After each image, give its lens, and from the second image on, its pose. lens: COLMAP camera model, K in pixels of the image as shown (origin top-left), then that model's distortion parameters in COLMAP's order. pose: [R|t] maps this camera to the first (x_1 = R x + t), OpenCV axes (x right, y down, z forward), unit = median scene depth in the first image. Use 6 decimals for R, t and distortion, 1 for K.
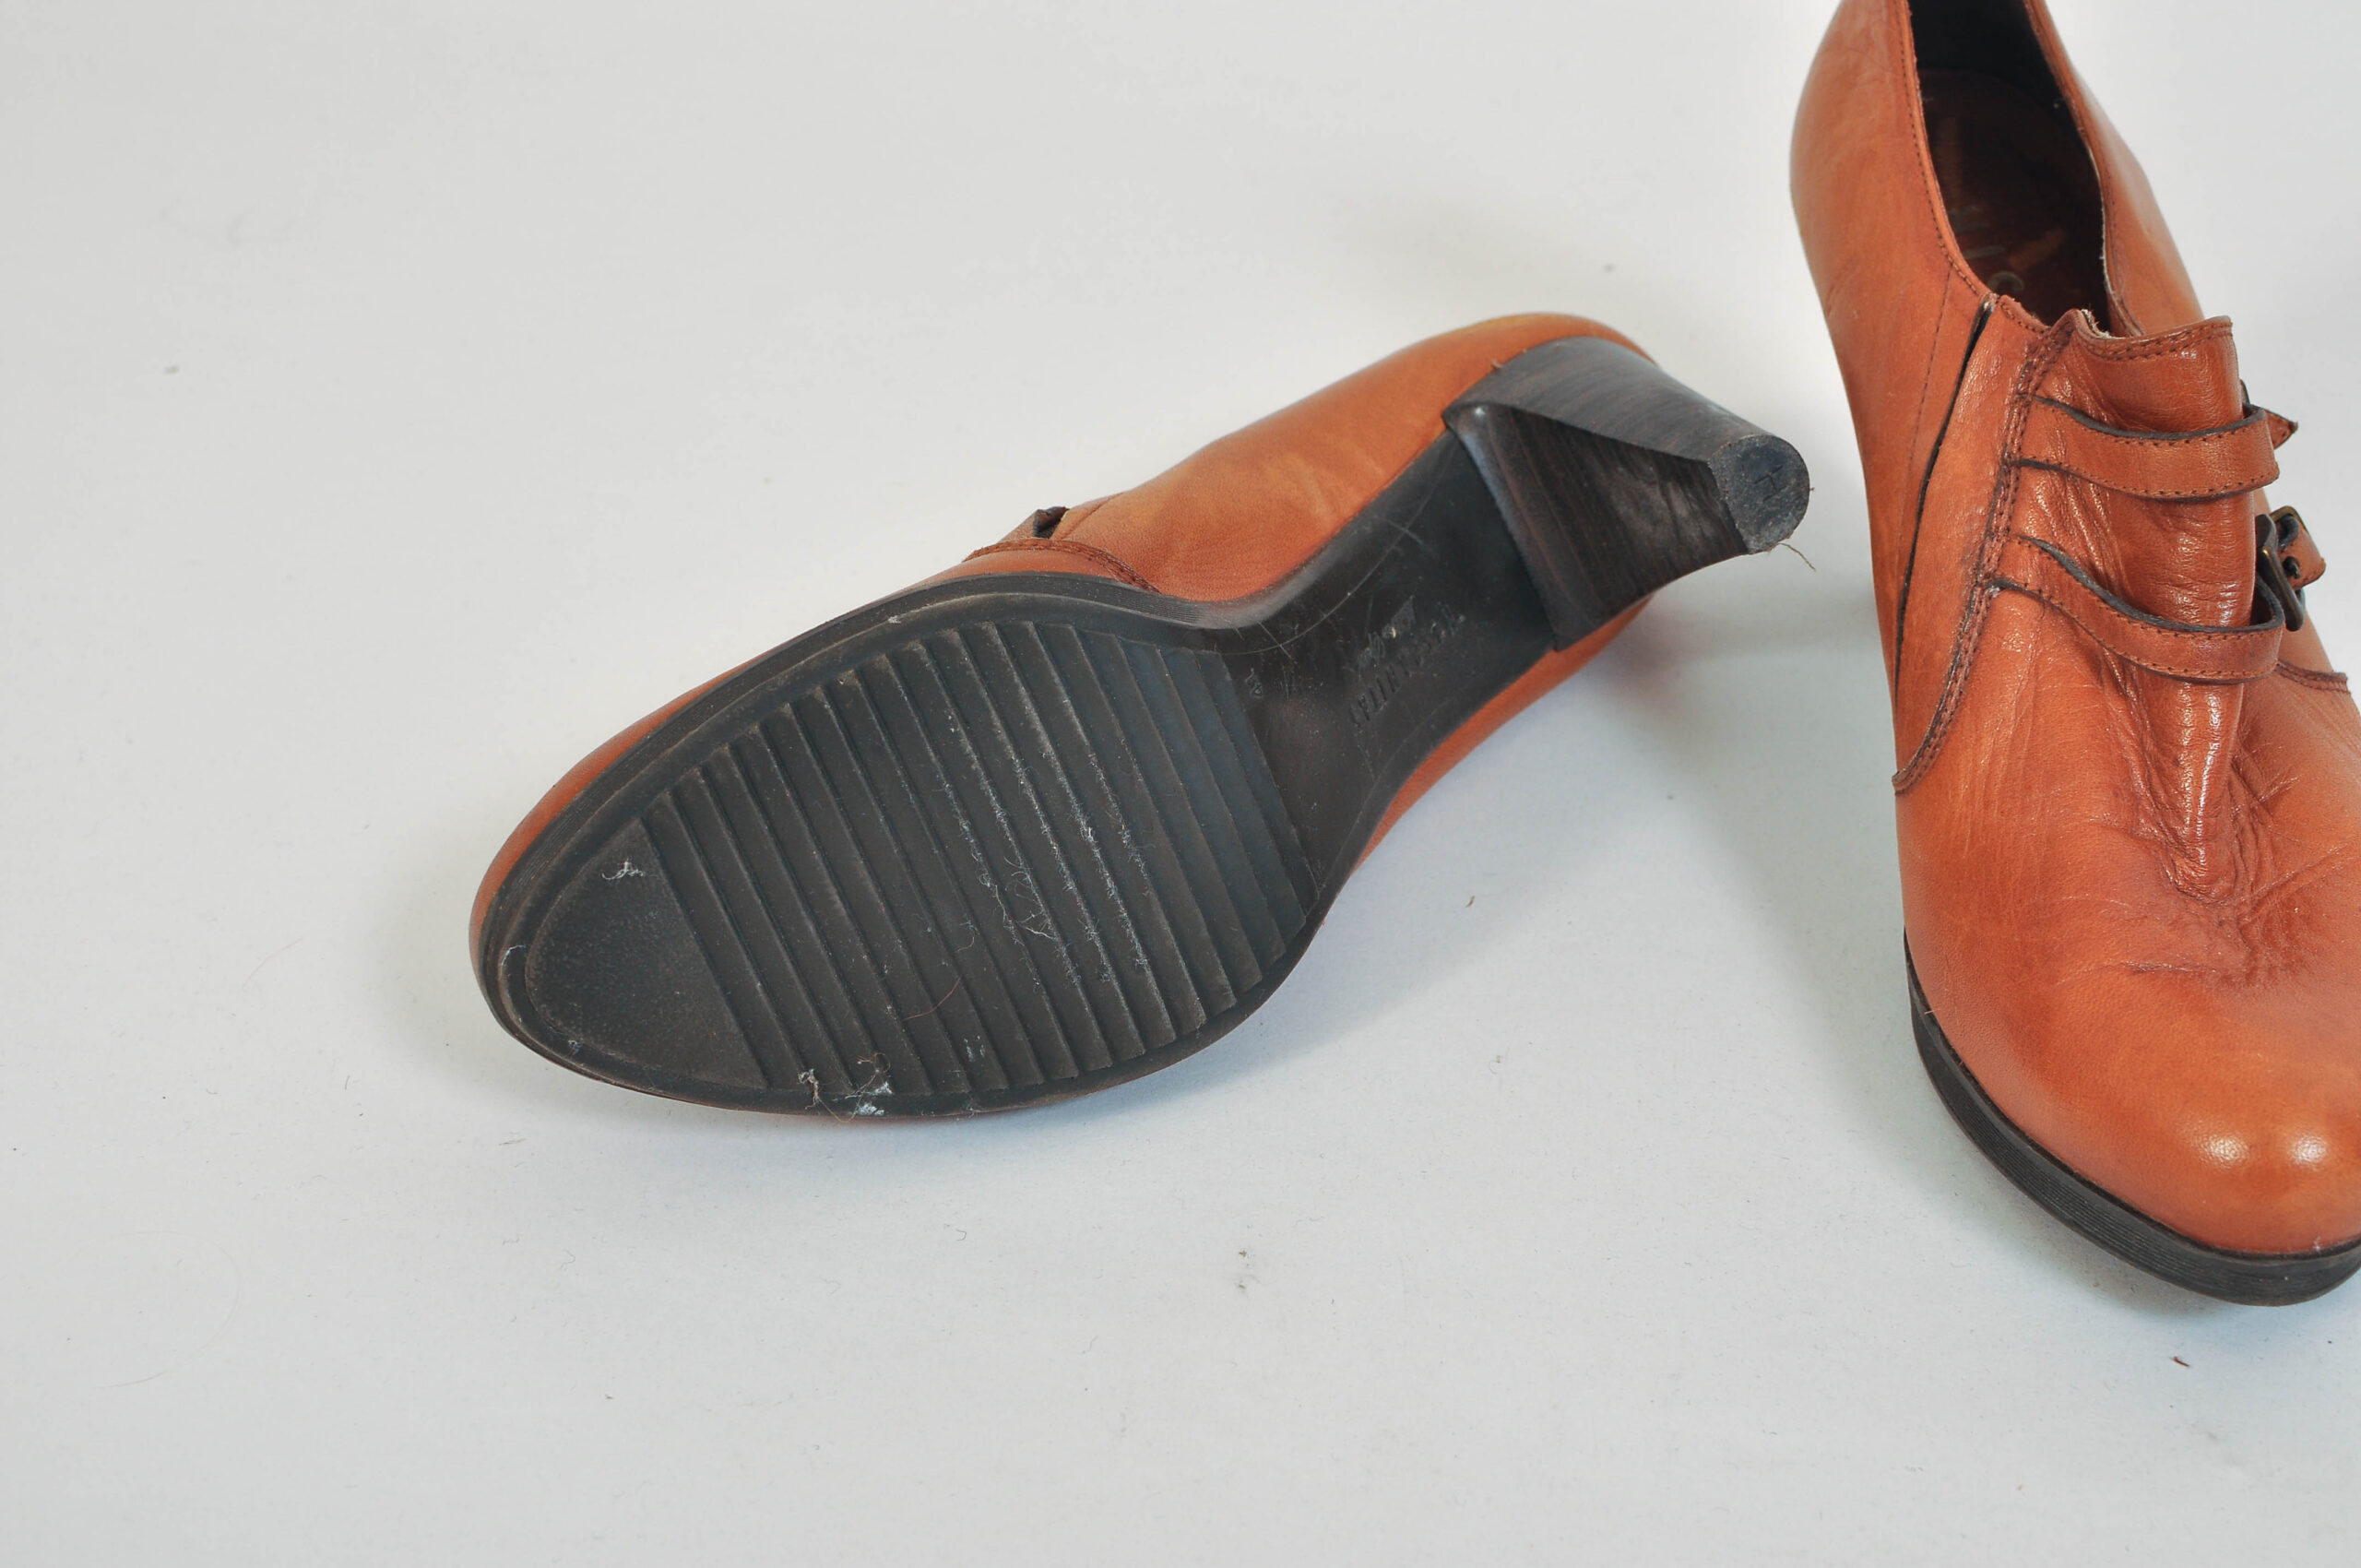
lens RADIAL K [[3671.7, 0, 1180.5], [0, 3671.7, 784.0], [0, 0, 1]] dist [-0.172715, -0.002261]
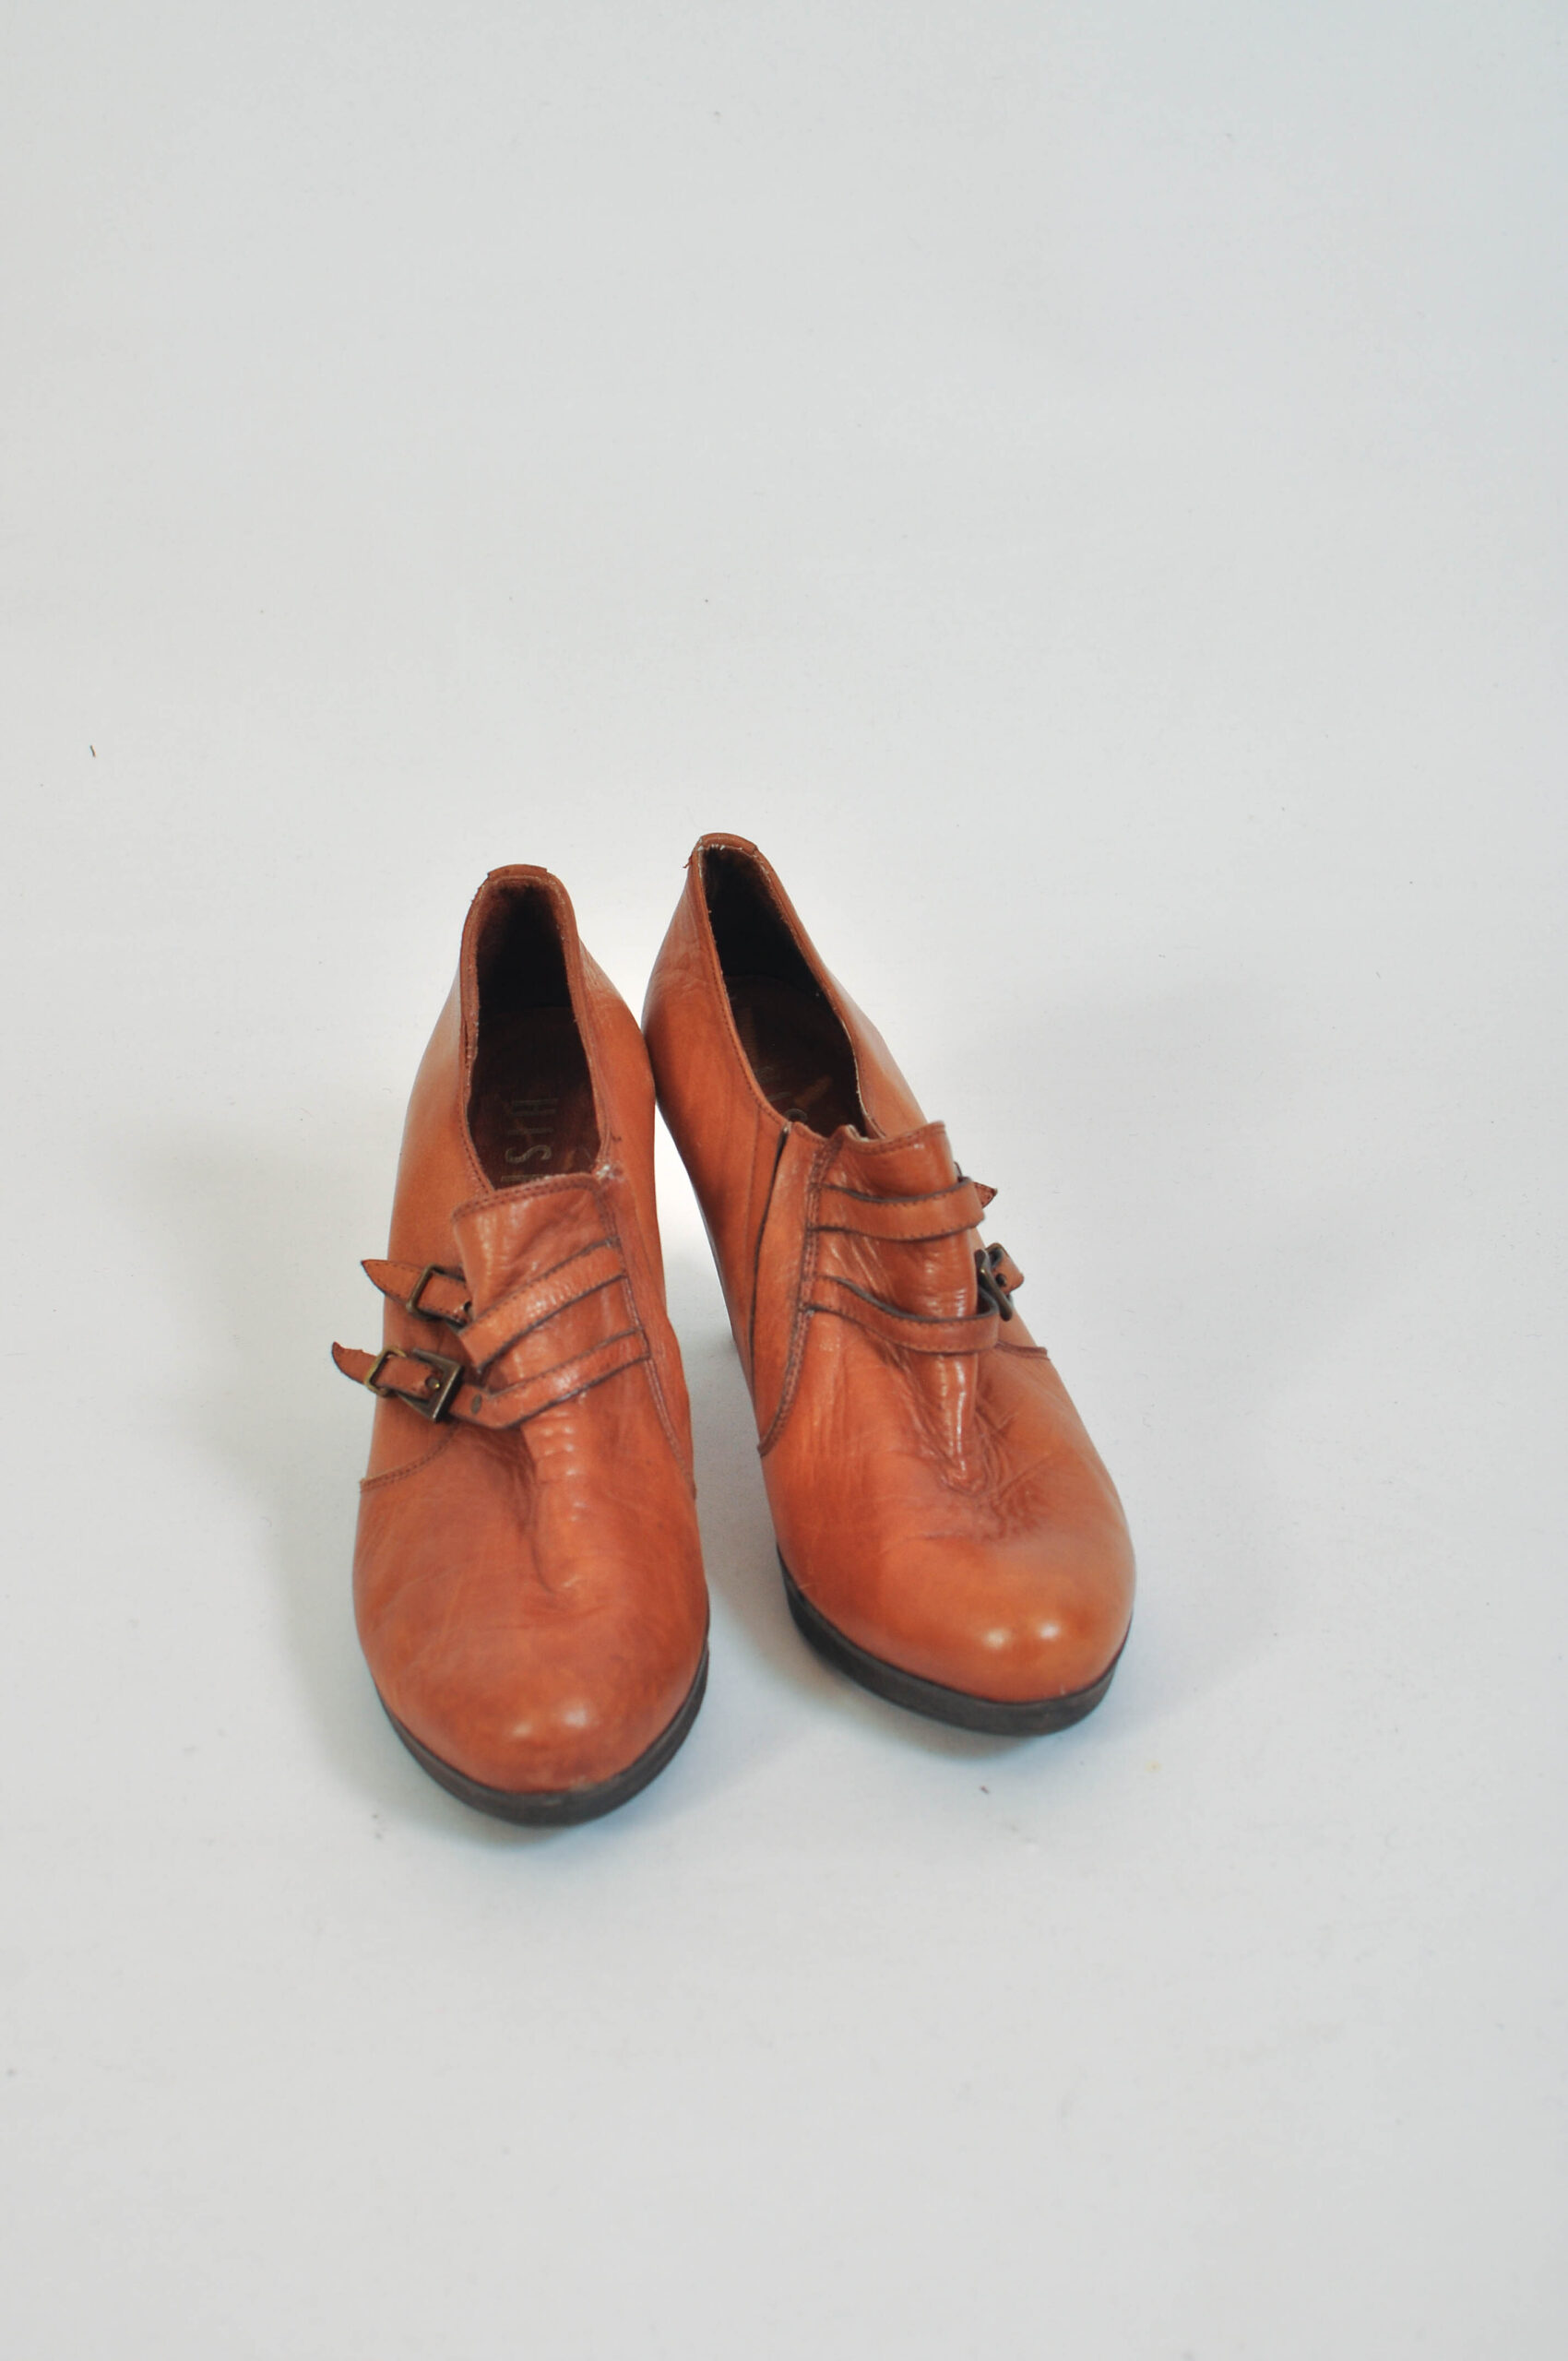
lens RADIAL K [[3671.7, 0, 784.0], [0, 3671.7, 1180.5], [0, 0, 1]] dist [-0.172715, -0.002261]
pose [[0.971002, -0.080251, 0.225202, -0.132526], [0.110932, 0.985672, -0.127059, 0.088391], [-0.211779, 0.148357, 0.965992, -0.504651]]
